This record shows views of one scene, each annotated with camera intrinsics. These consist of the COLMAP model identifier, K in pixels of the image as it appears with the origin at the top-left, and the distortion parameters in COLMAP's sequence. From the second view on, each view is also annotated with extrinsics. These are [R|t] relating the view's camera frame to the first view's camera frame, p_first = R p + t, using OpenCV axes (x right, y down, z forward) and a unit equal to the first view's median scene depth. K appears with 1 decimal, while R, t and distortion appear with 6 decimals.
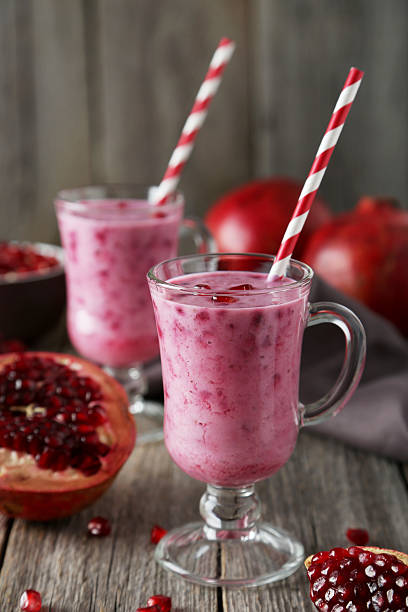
lens RADIAL K [[1480.2, 0, 204.5], [0, 1480.2, 306.1], [0, 0, 1]] dist [0.308313, 0.000000]
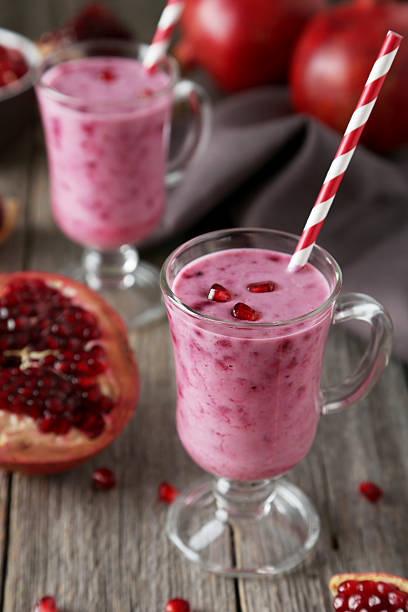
lens RADIAL K [[1480.2, 0, 200.0], [0, 1480.2, 300.0], [0, 0, 1]] dist [0.308313, 0.000000]
pose [[0.999014, -0.016185, 0.041340, -0.048270], [0.002344, 0.949107, 0.314944, -0.276947], [-0.044333, -0.314536, 0.948210, 0.121330]]
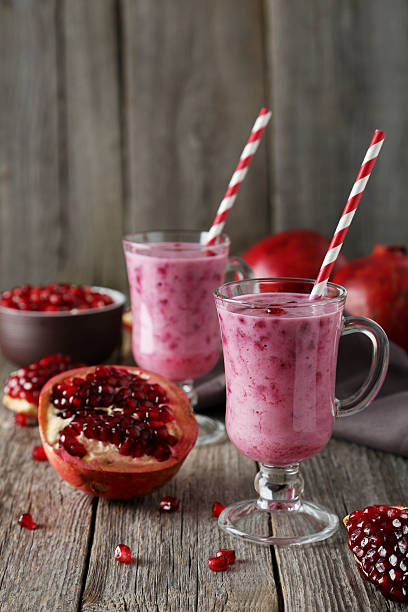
lens RADIAL K [[1480.2, 0, 199.2], [0, 1480.2, 304.9], [0, 0, 1]] dist [0.308313, 0.000000]
pose [[0.999999, -0.000125, 0.001241, -0.049216], [0.000186, 0.998798, -0.049023, 0.046587], [-0.001233, 0.049023, 0.998797, -0.231815]]
